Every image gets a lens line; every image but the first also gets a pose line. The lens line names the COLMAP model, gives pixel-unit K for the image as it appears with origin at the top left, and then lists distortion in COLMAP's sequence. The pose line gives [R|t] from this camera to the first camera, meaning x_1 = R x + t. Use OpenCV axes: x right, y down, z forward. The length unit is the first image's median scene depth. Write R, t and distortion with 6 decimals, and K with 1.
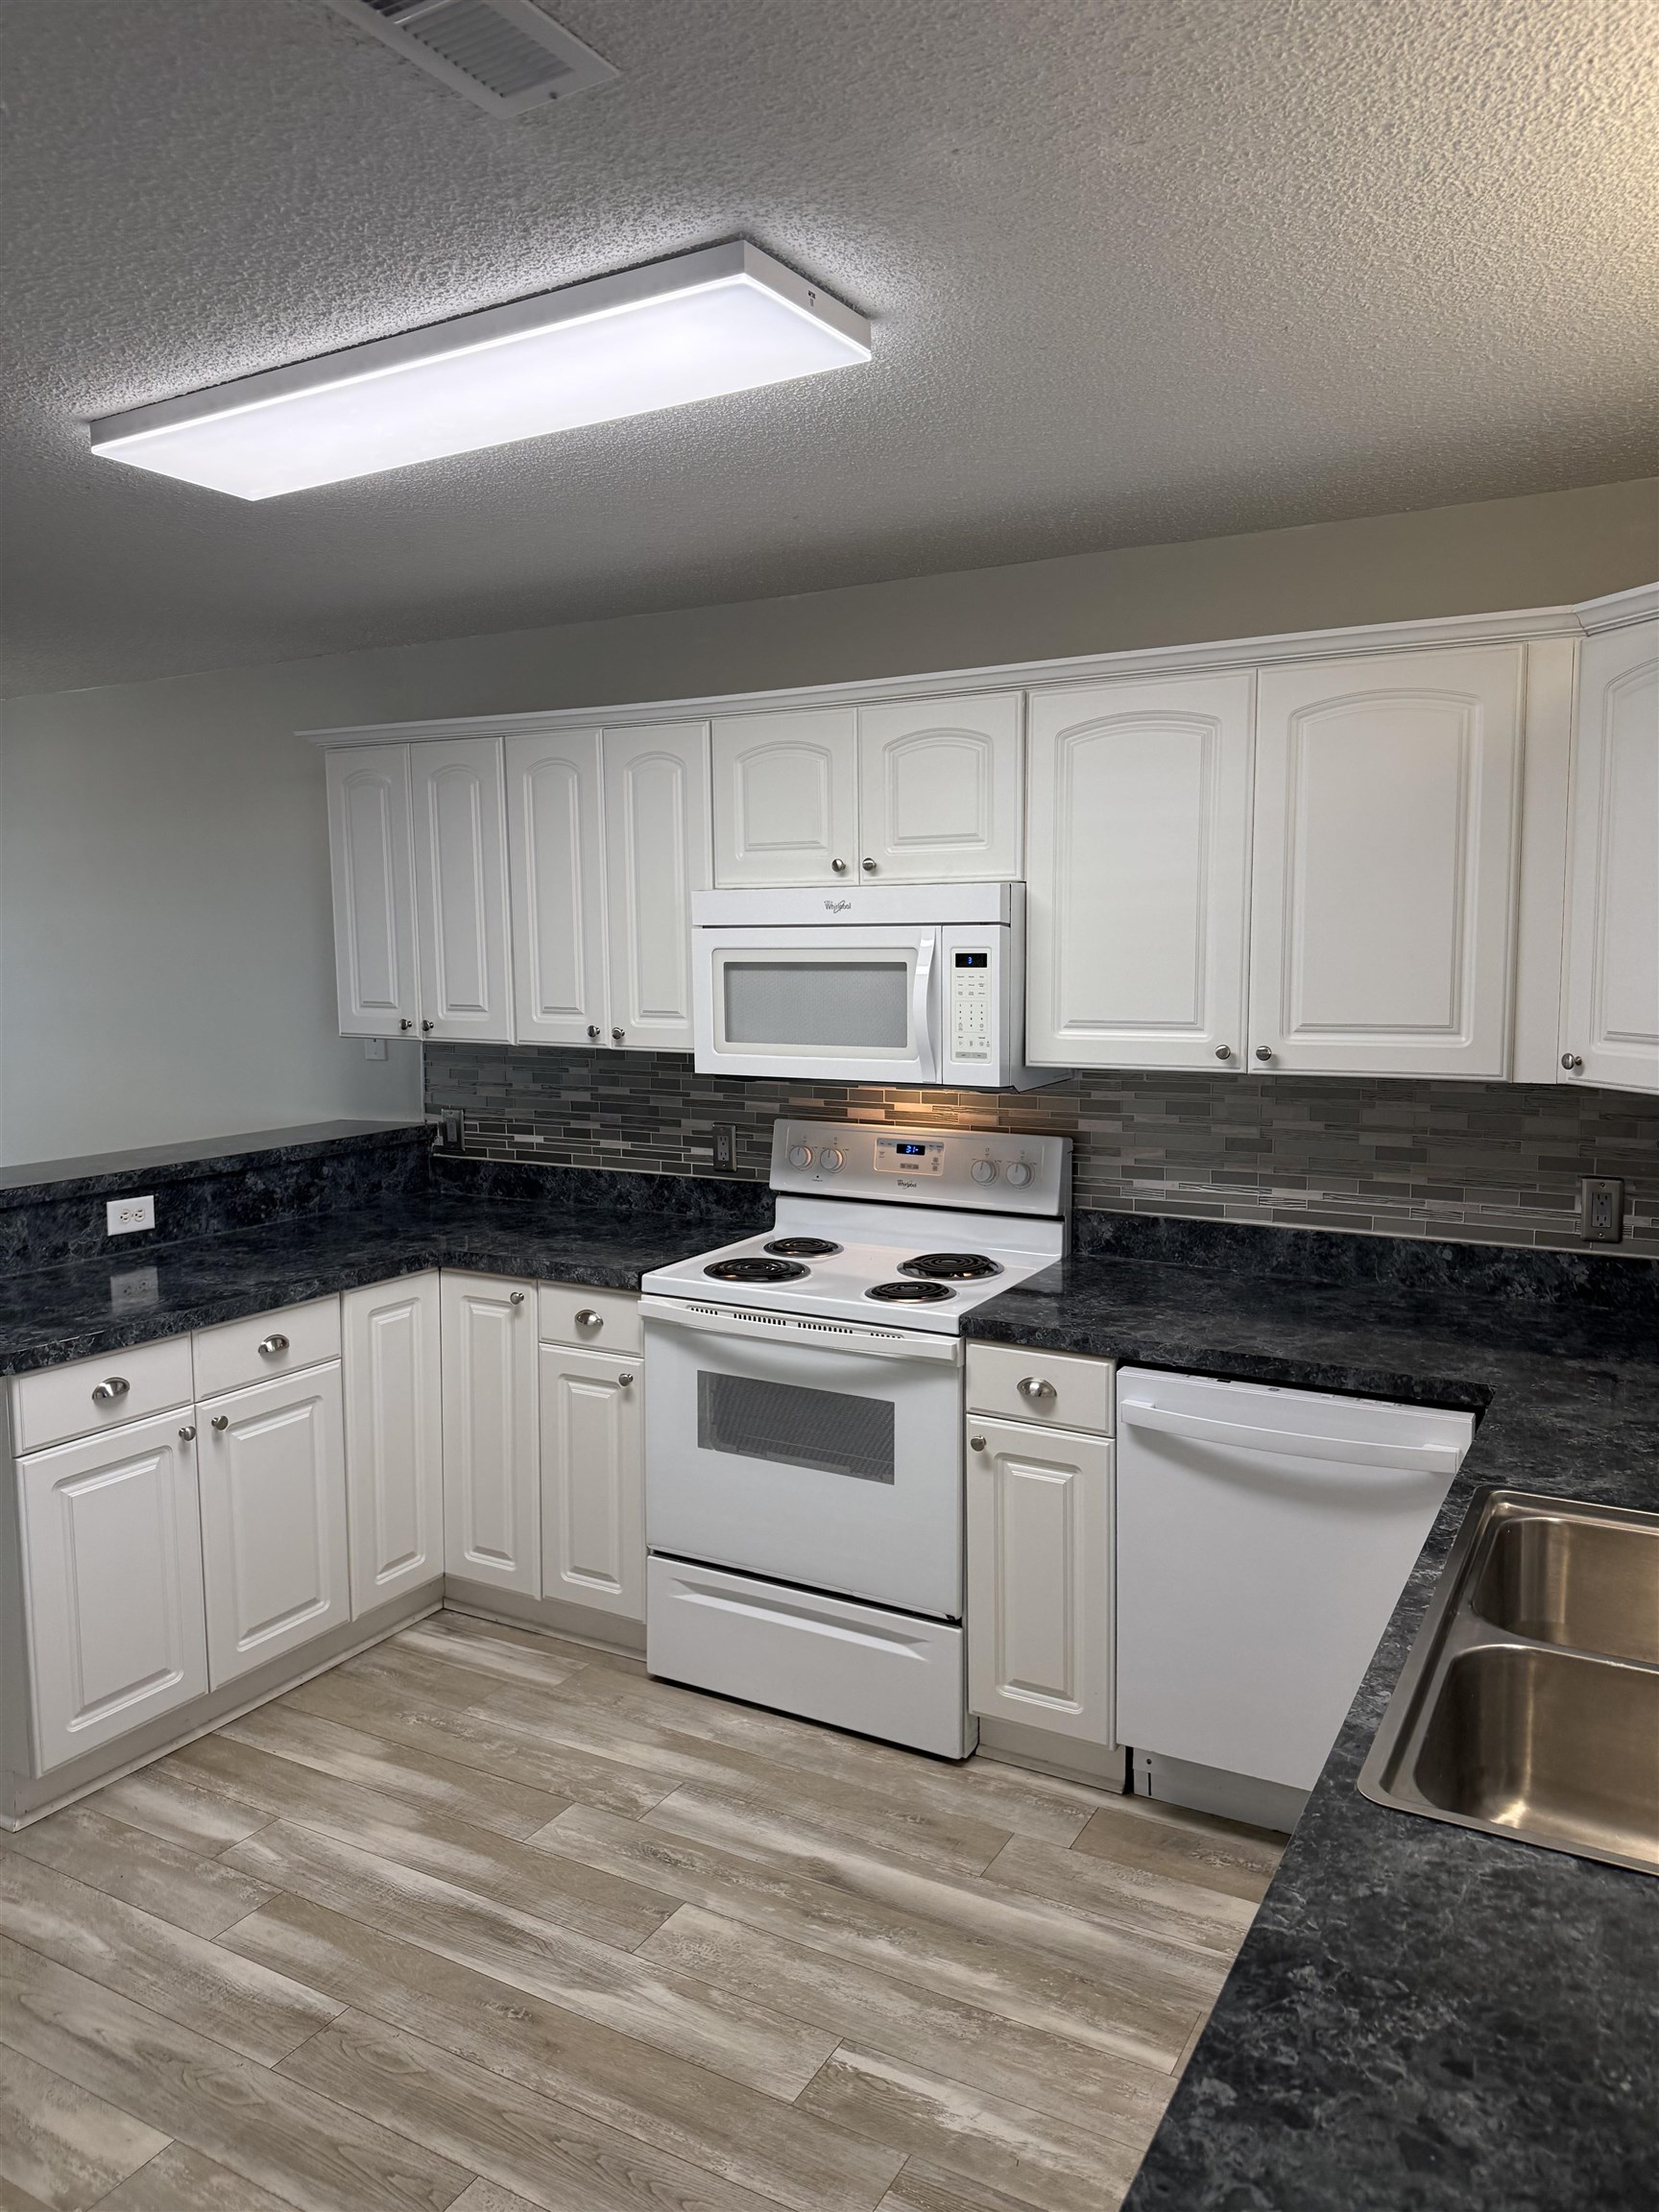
lens RADIAL K [[1582.7, 0, 804.8], [0, 1582.7, 1082.7], [0, 0, 1]] dist [0.008797, -0.001721]
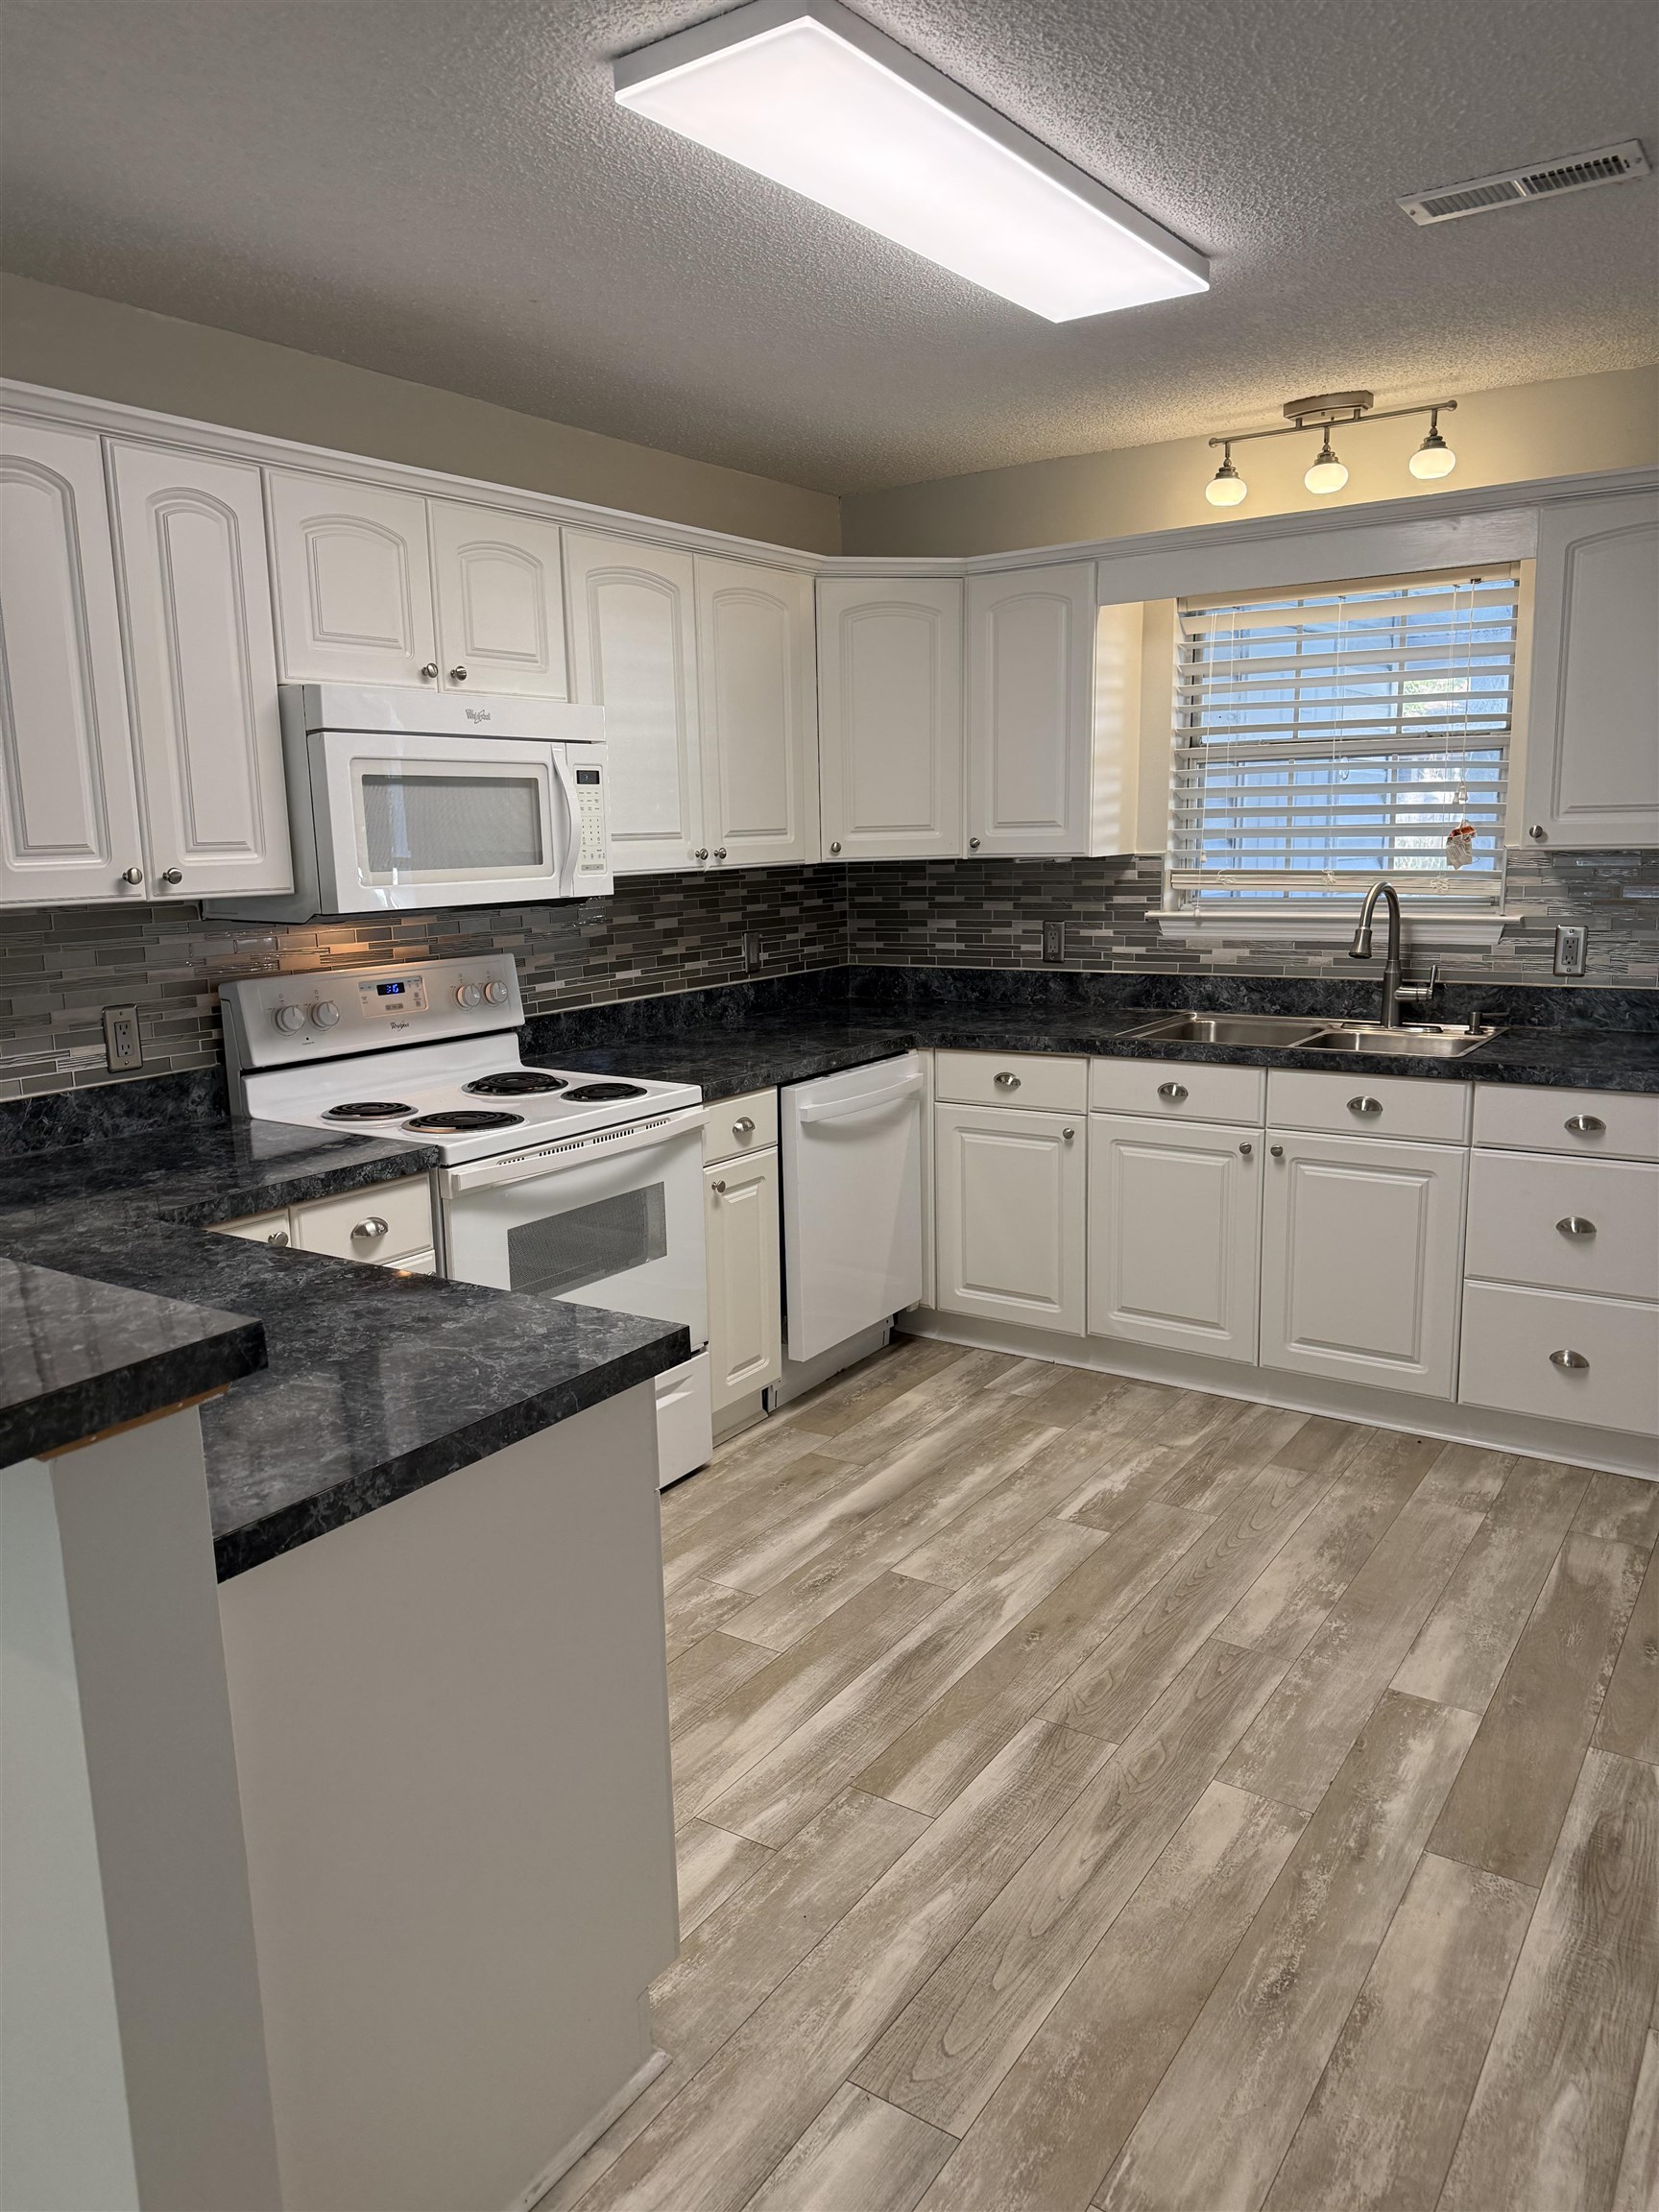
lens RADIAL K [[1549.3, 0, 832.5], [0, 1549.3, 1105.2], [0, 0, 1]] dist [0.133843, -0.205541]
pose [[0.066956, -0.180032, 0.981379, -1.134025], [0.110772, 0.978847, 0.172010, -0.029345], [-0.991588, 0.097192, 0.085482, 0.884410]]
